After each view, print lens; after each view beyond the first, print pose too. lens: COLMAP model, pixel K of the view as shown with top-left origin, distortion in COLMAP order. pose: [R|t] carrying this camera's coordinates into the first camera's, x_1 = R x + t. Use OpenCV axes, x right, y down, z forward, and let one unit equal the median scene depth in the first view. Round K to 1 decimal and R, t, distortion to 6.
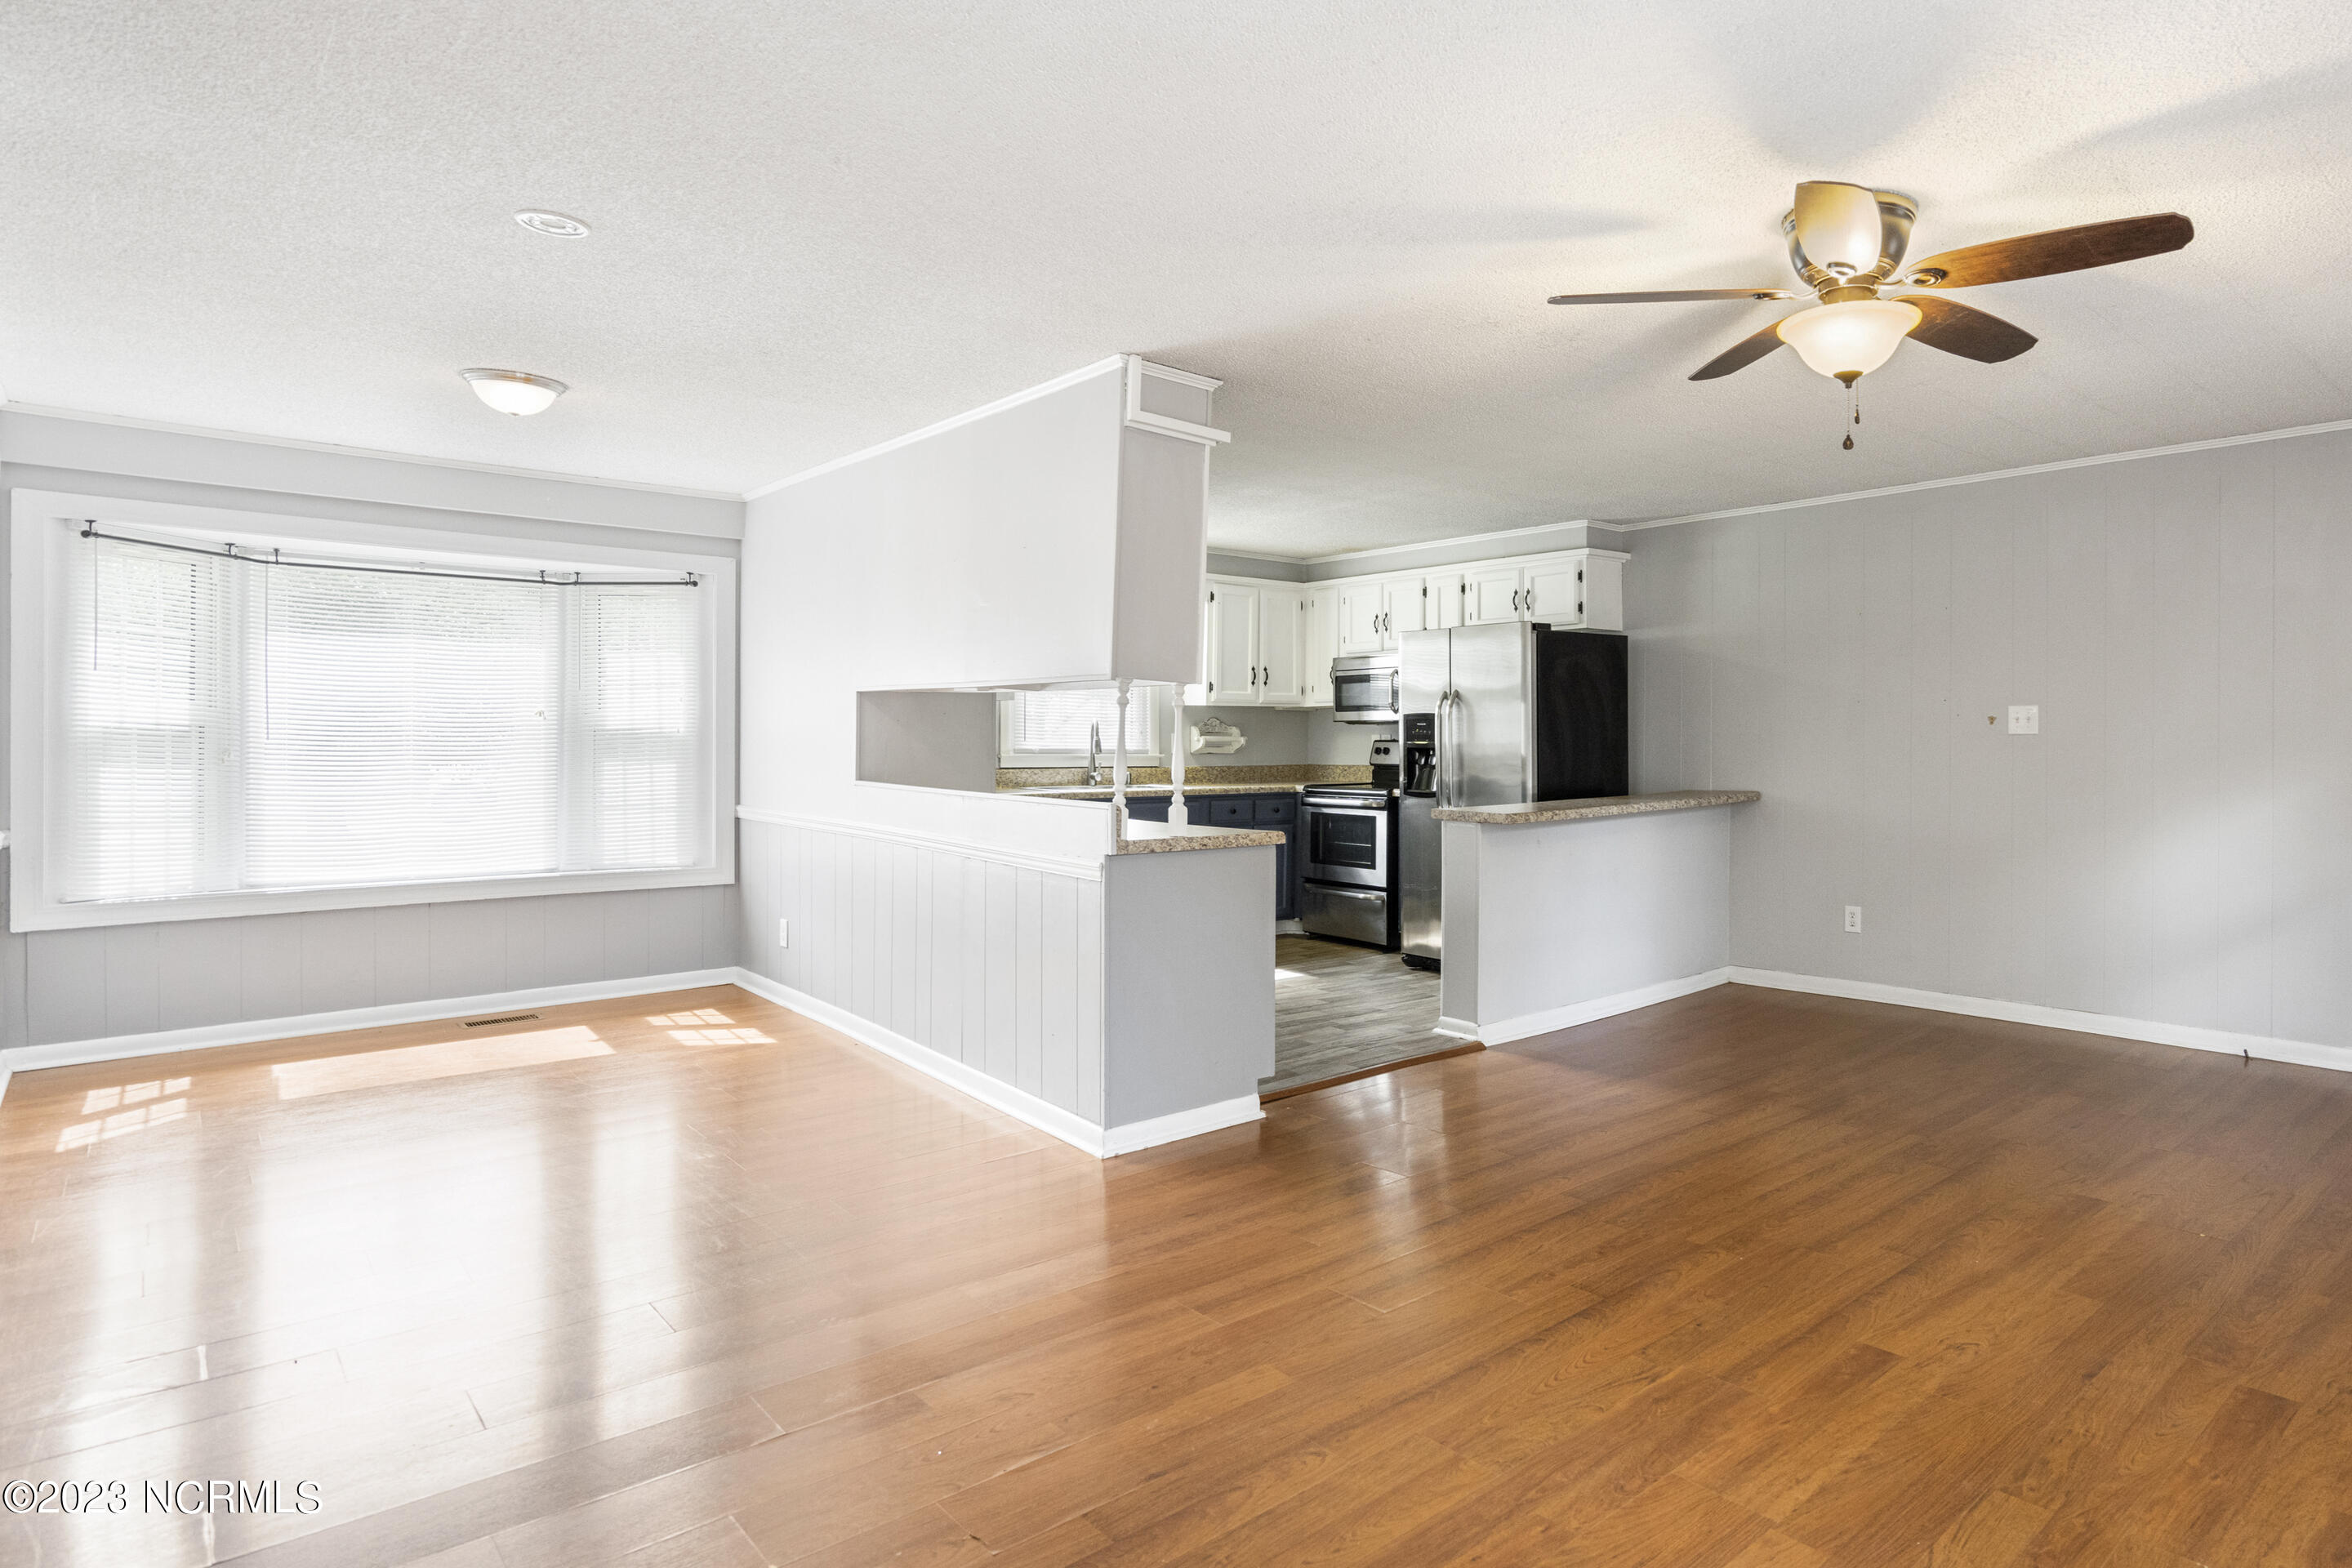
lens RADIAL K [[1297.9, 0, 1413.5], [0, 1297.9, 771.1], [0, 0, 1]] dist [0.000091, 0.001777]
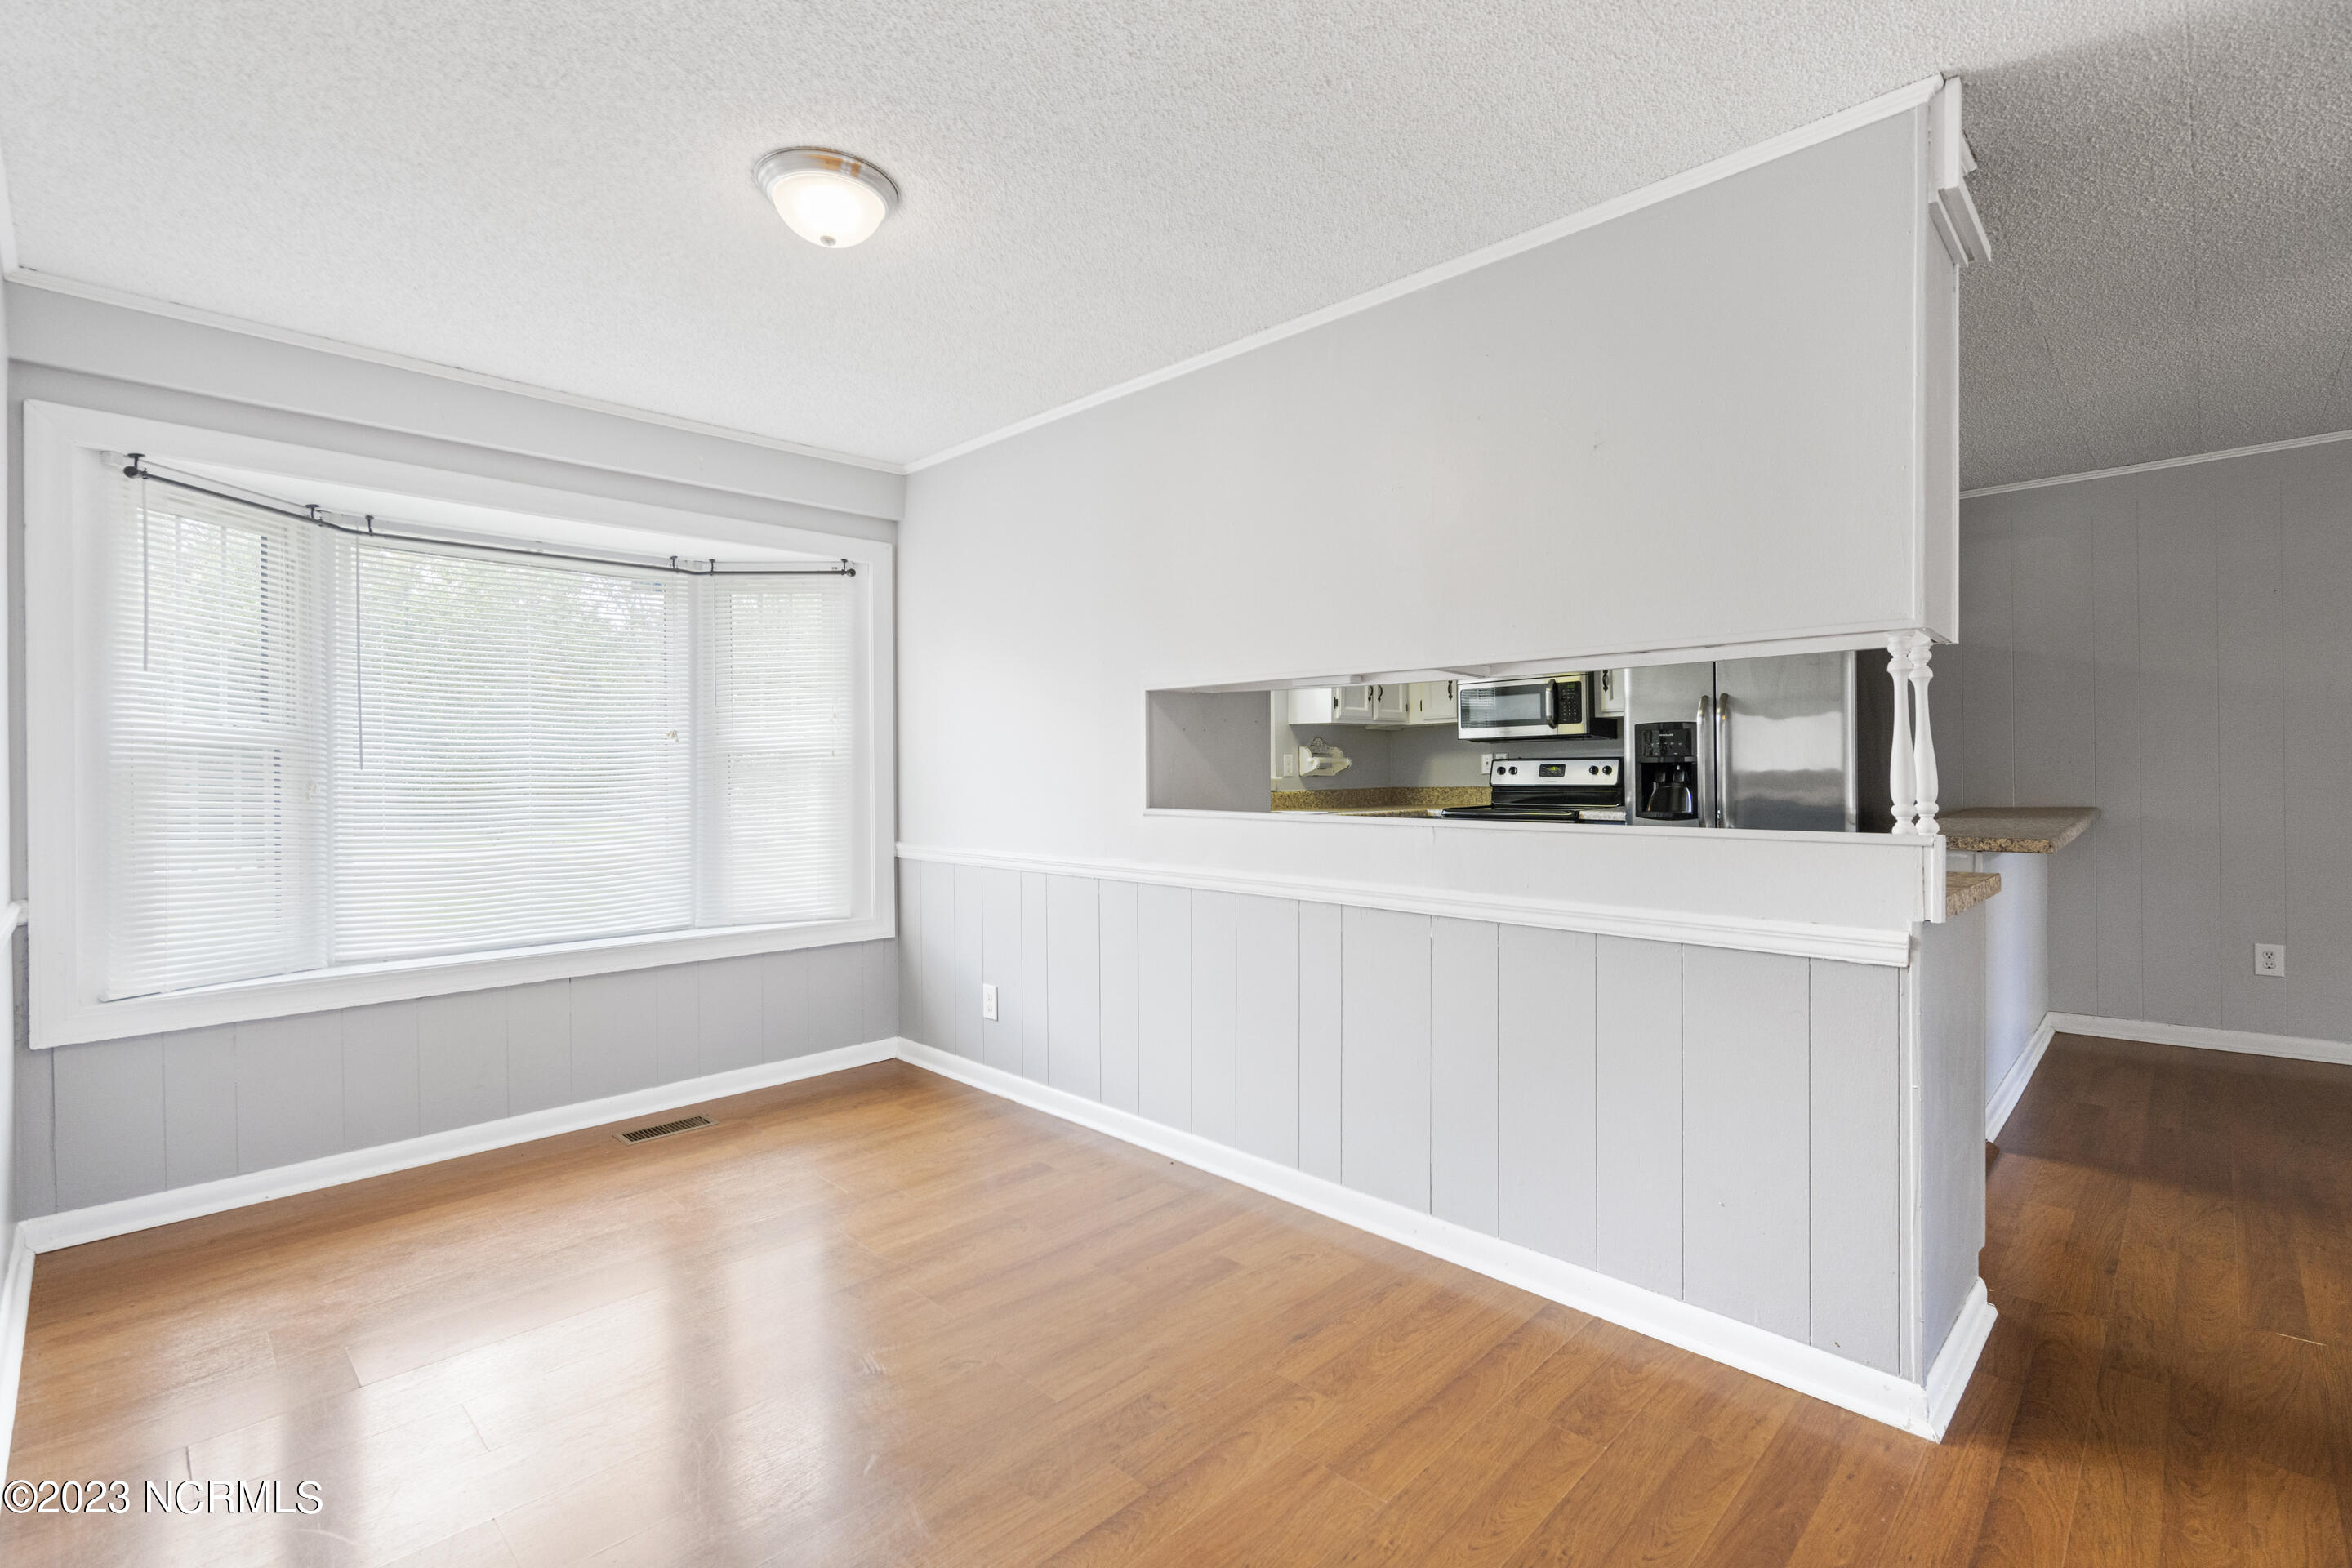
lens RADIAL K [[1067.5, 0, 1168.8], [0, 1067.5, 793.3], [0, 0, 1]] dist [-0.001484, 0.000003]
pose [[0.999825, -0.014432, 0.011918, -0.374358], [0.014494, 0.999882, -0.005086, 0.001221], [-0.011843, 0.005257, 0.999916, 0.334063]]
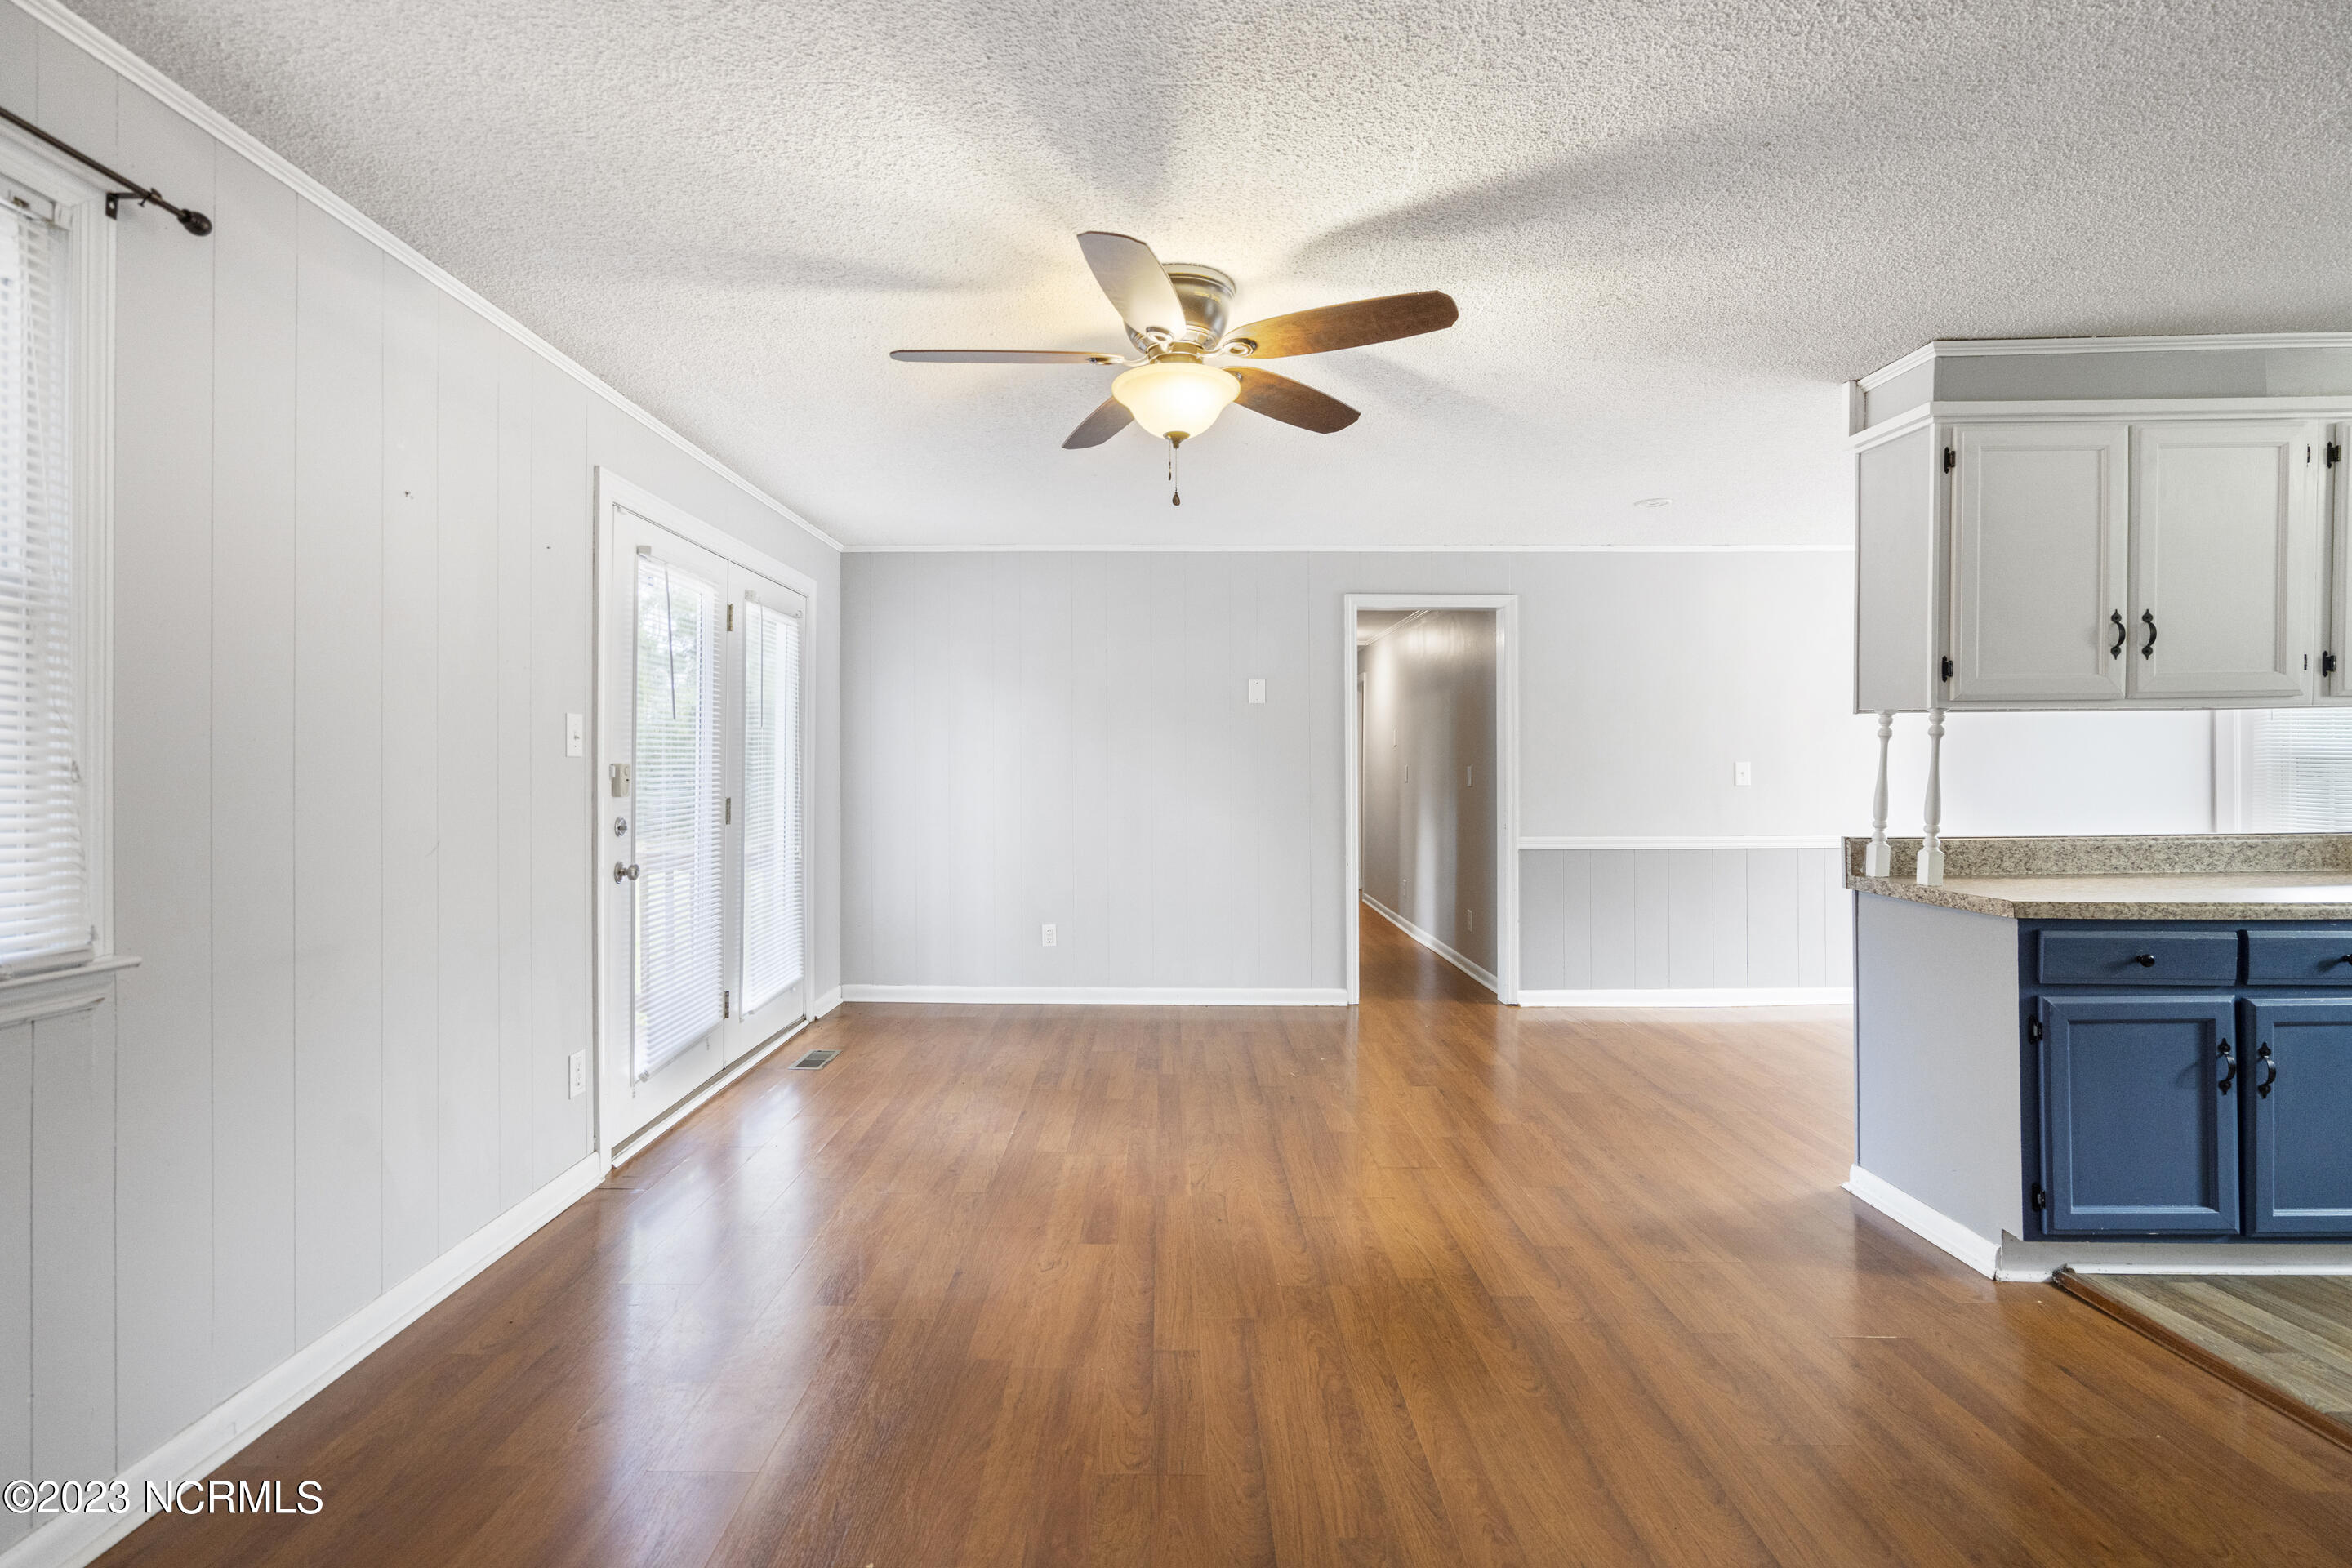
lens RADIAL K [[1068.0, 0, 1176.0], [0, 1068.0, 784.0], [0, 0, 1]] dist [-0.013416, 0.000074]
pose [[-0.694319, 0.012409, -0.719561, 0.462873], [-0.012470, 0.999494, 0.029269, -0.021276], [0.719560, 0.029295, -0.693812, 0.771324]]
